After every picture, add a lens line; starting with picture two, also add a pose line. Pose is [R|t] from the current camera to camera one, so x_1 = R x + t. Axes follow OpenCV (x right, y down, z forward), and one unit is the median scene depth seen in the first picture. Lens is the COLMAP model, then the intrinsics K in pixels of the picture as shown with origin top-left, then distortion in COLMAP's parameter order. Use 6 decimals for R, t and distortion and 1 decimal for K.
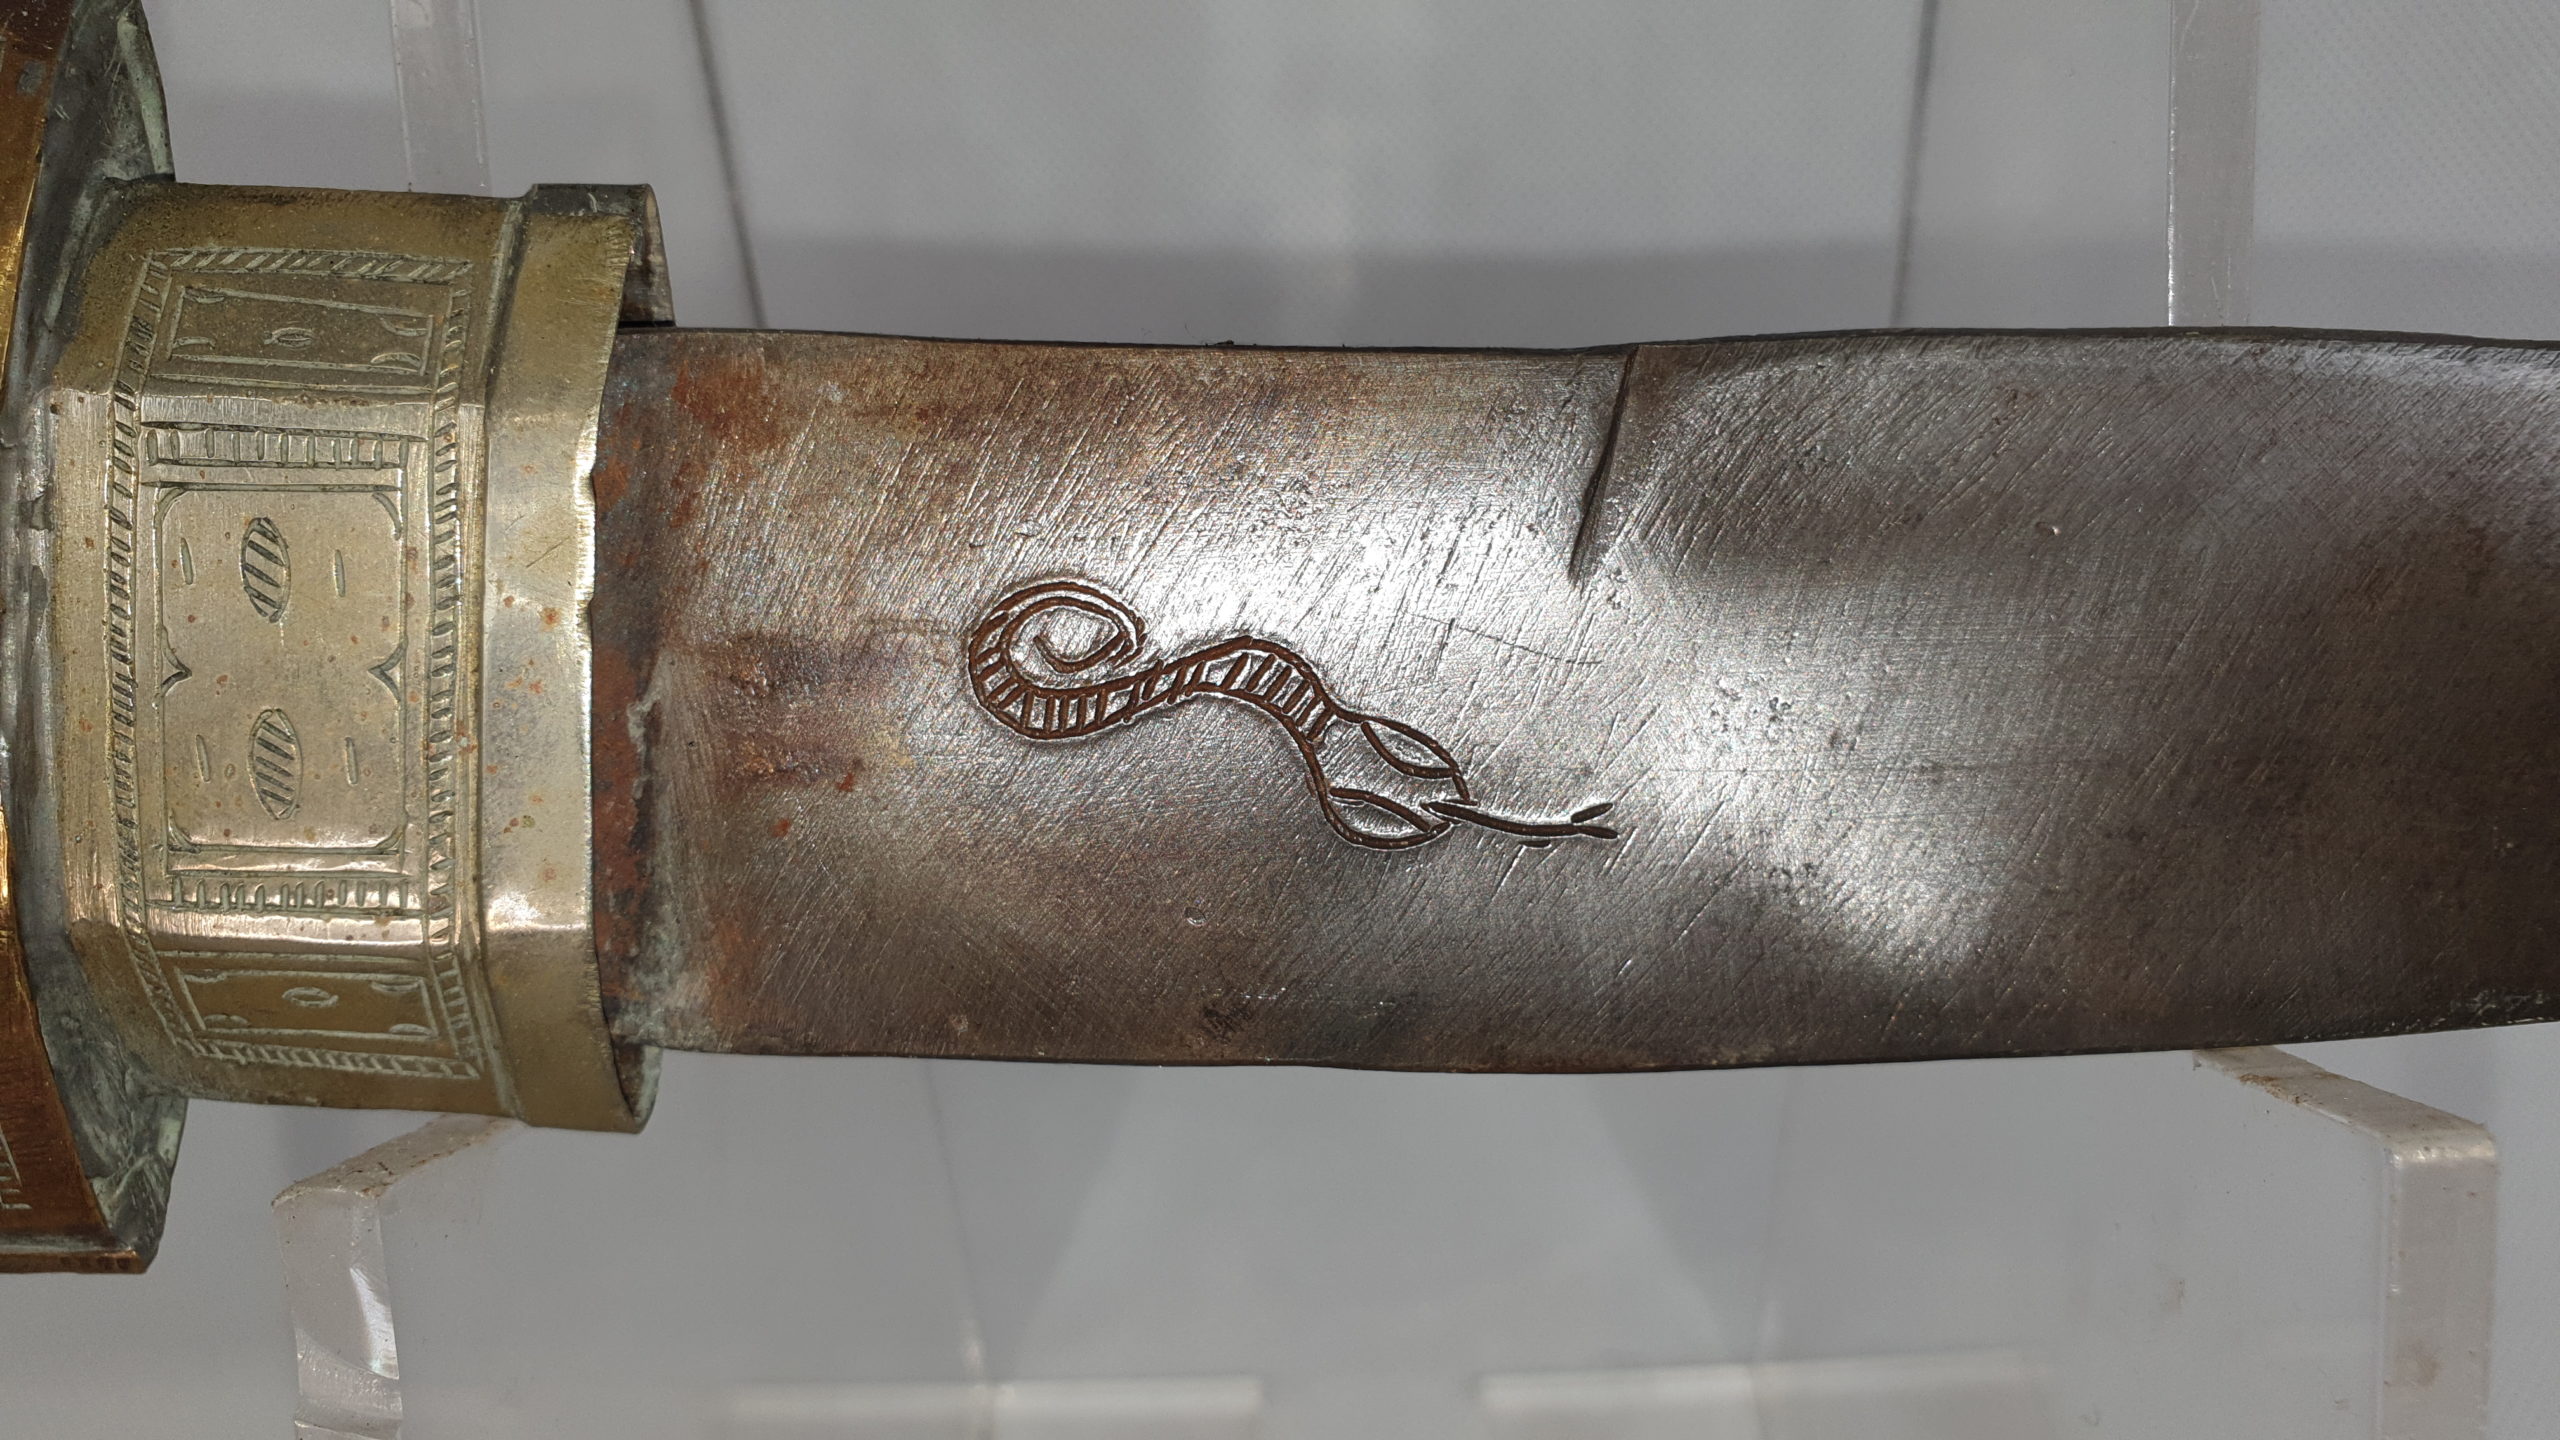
lens RADIAL K [[1976.0, 0, 1308.9], [0, 1976.0, 809.4], [0, 0, 1]] dist [-0.004361, -0.004013]
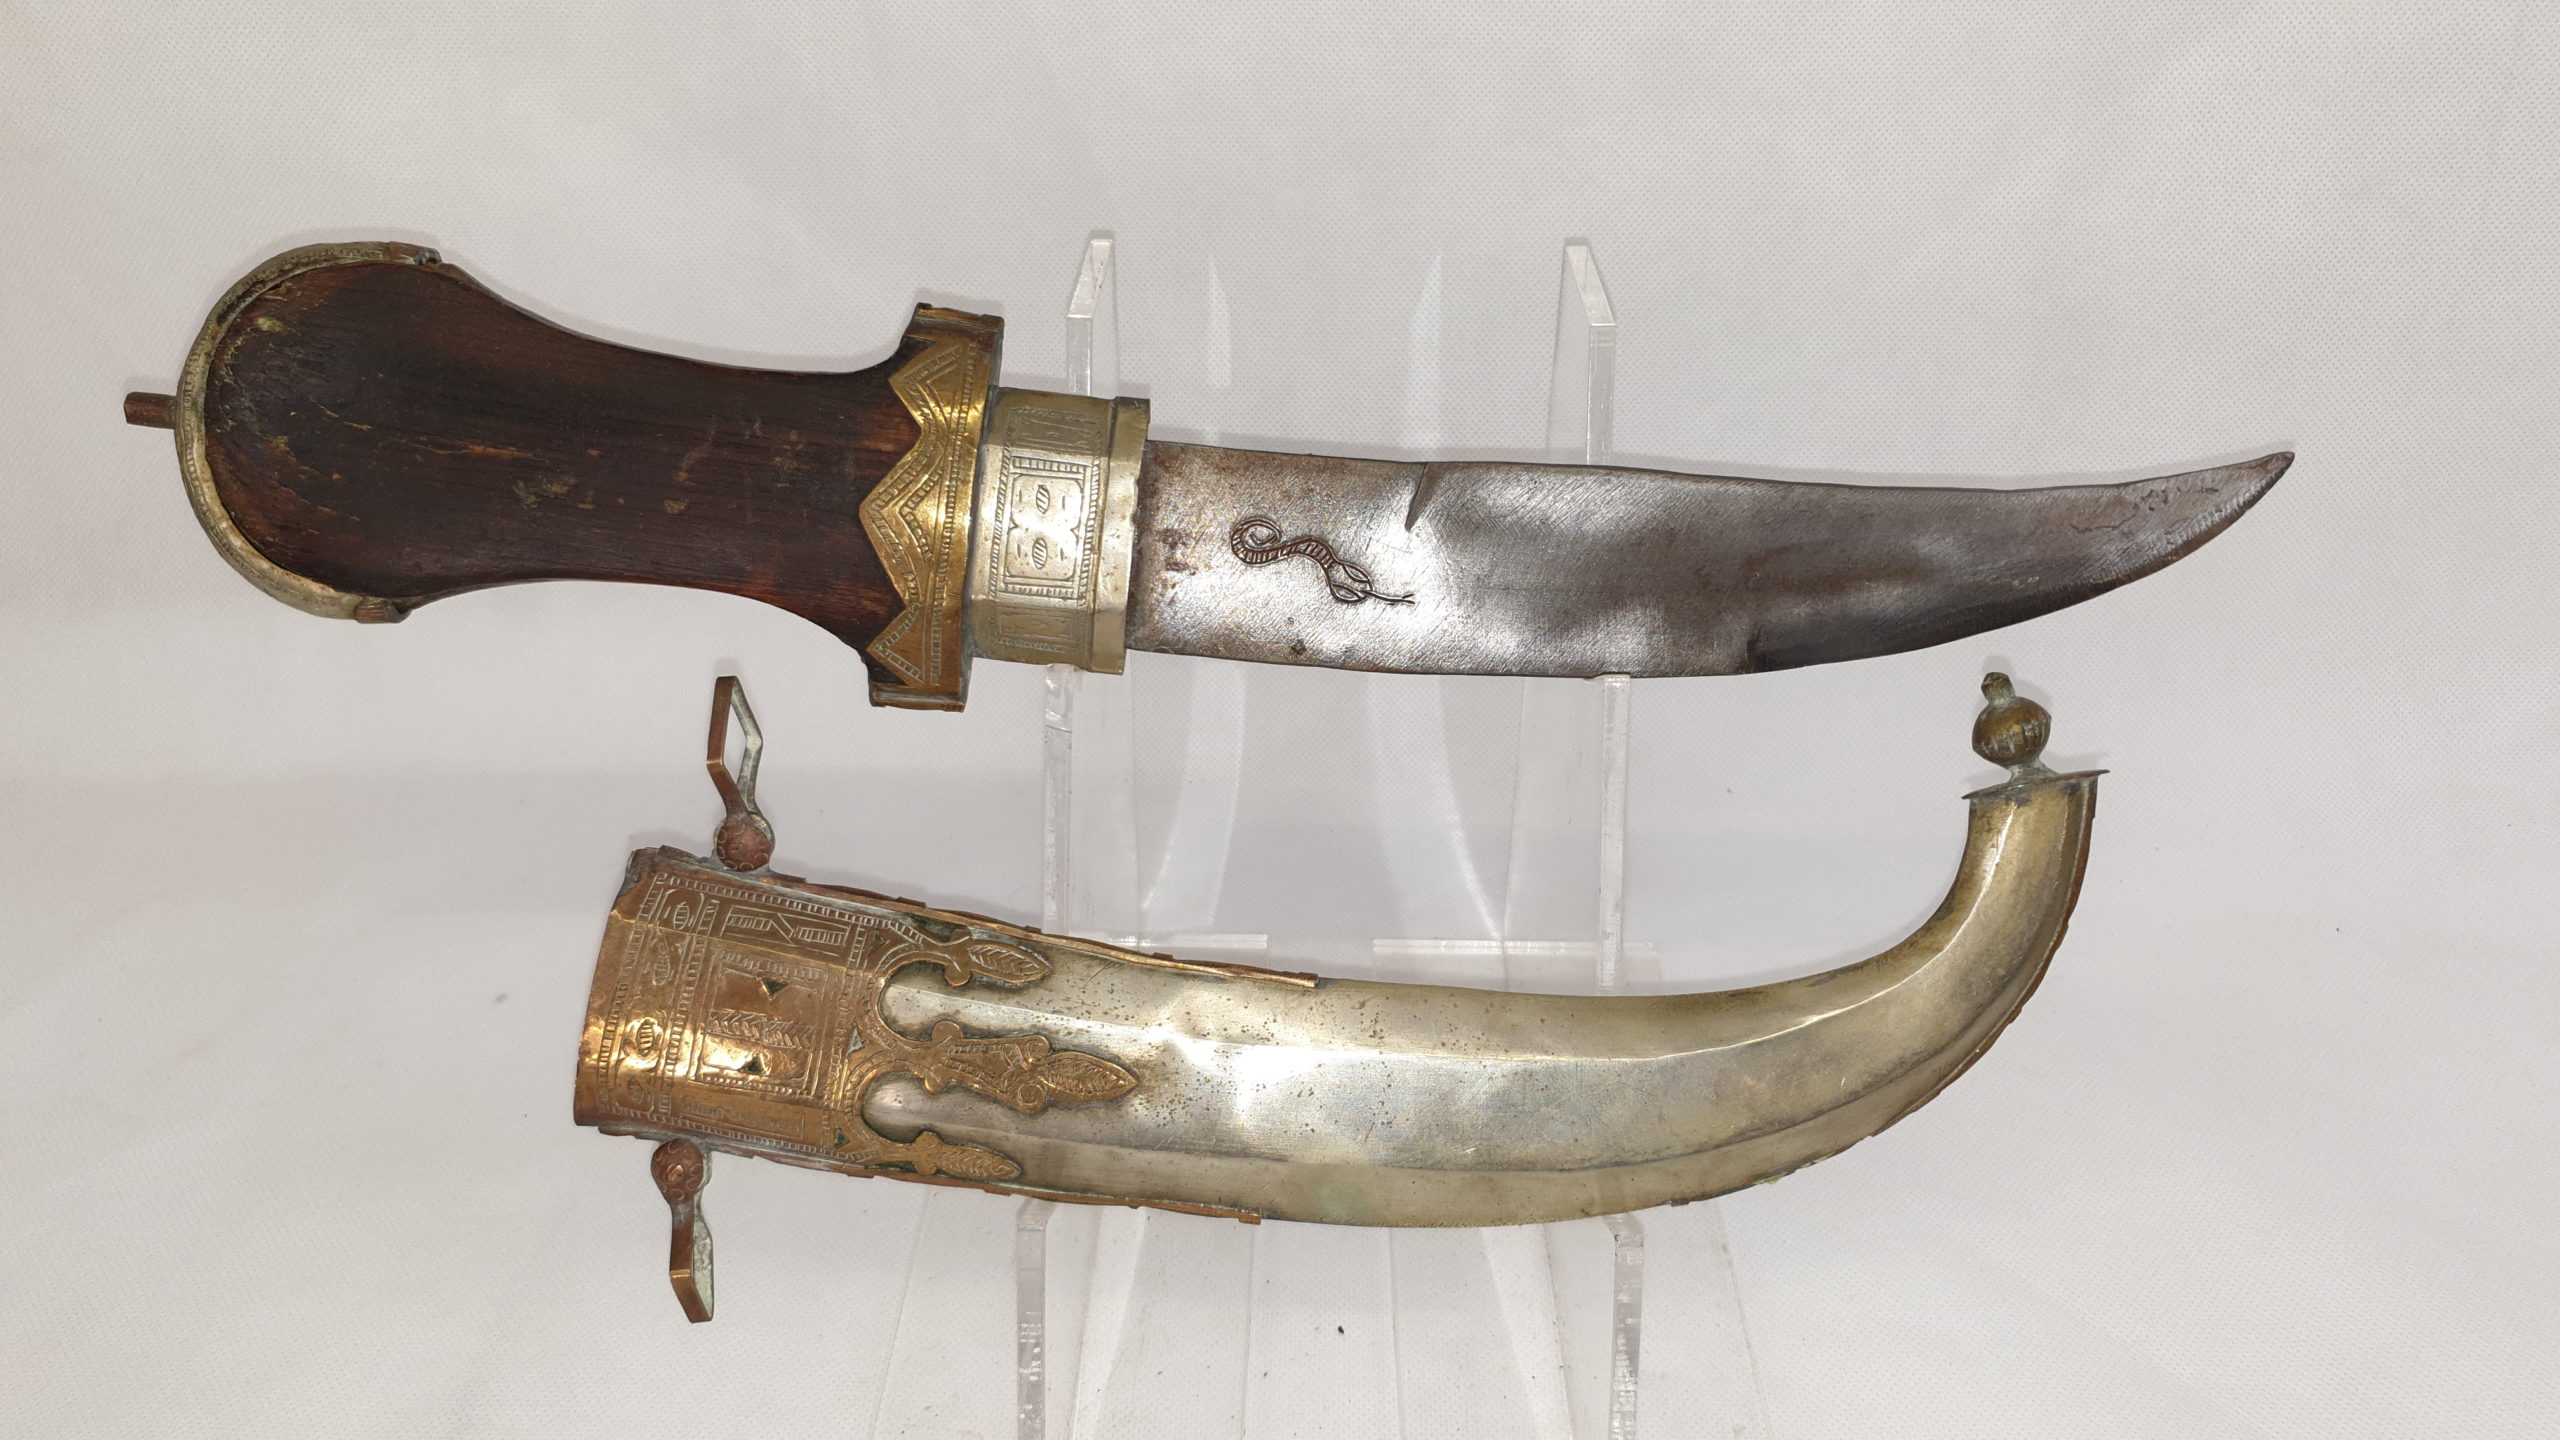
lens RADIAL K [[1980.2, 0, 1280.0], [0, 1980.2, 720.0], [0, 0, 1]] dist [0.013660, 0.003295]
pose [[0.996713, 0.054744, 0.059726, -0.279223], [-0.048417, 0.993537, -0.102666, 0.594329], [-0.064960, 0.099436, 0.992921, -2.428846]]
